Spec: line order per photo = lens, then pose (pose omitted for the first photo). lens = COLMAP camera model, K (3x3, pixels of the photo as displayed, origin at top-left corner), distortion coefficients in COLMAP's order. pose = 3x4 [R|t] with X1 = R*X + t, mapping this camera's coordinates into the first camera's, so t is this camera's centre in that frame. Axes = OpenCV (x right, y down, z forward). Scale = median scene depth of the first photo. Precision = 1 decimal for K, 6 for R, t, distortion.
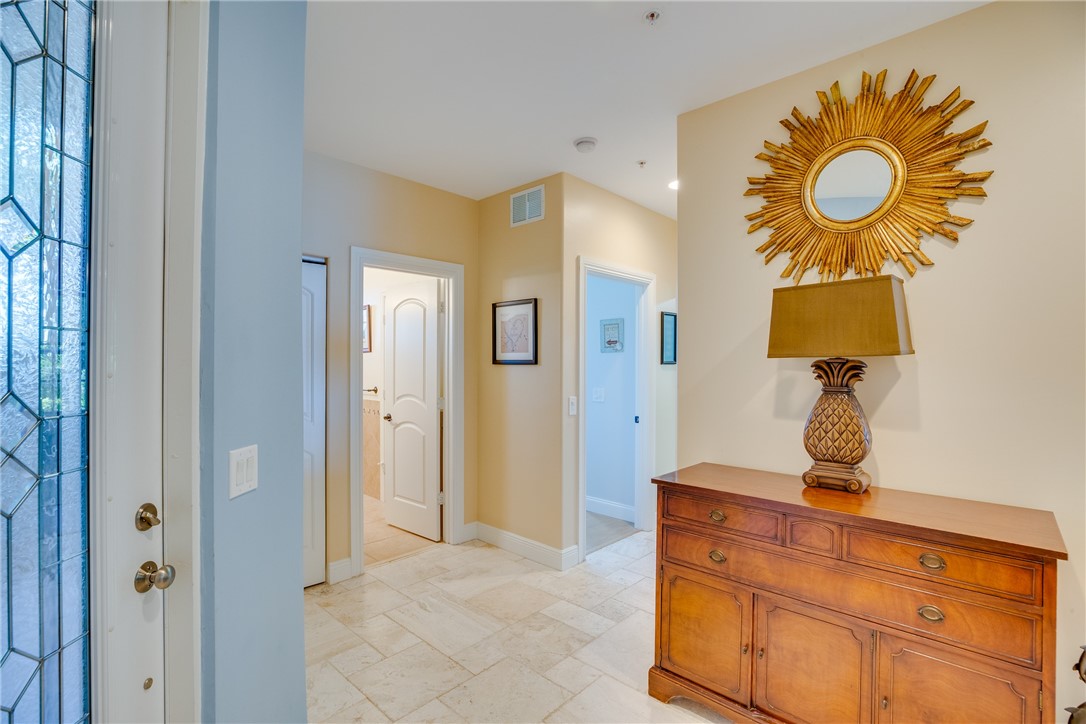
lens RADIAL K [[497.9, 0, 546.7], [0, 497.9, 365.4], [0, 0, 1]] dist [-0.042756, 0.011768]
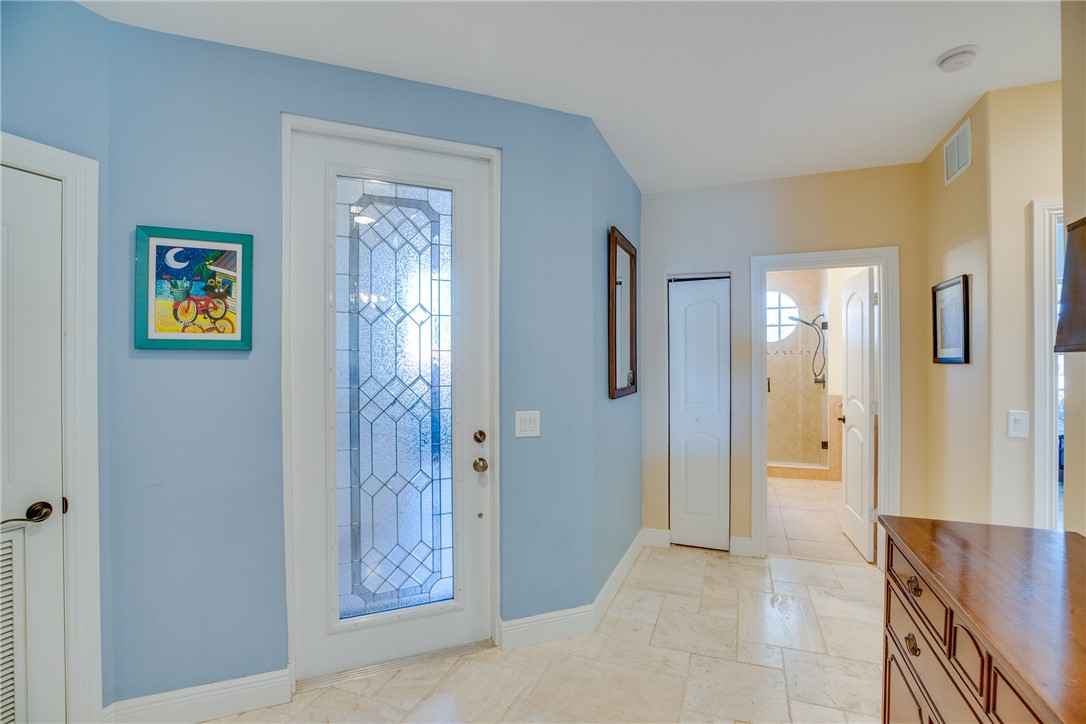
lens RADIAL K [[497.9, 0, 545.8], [0, 497.9, 362.0], [0, 0, 1]] dist [-0.042756, 0.011768]
pose [[0.376010, -0.002688, -0.926612, 0.425512], [0.000767, 0.999996, -0.002590, -0.003269], [0.926615, 0.000264, 0.376011, 0.146147]]
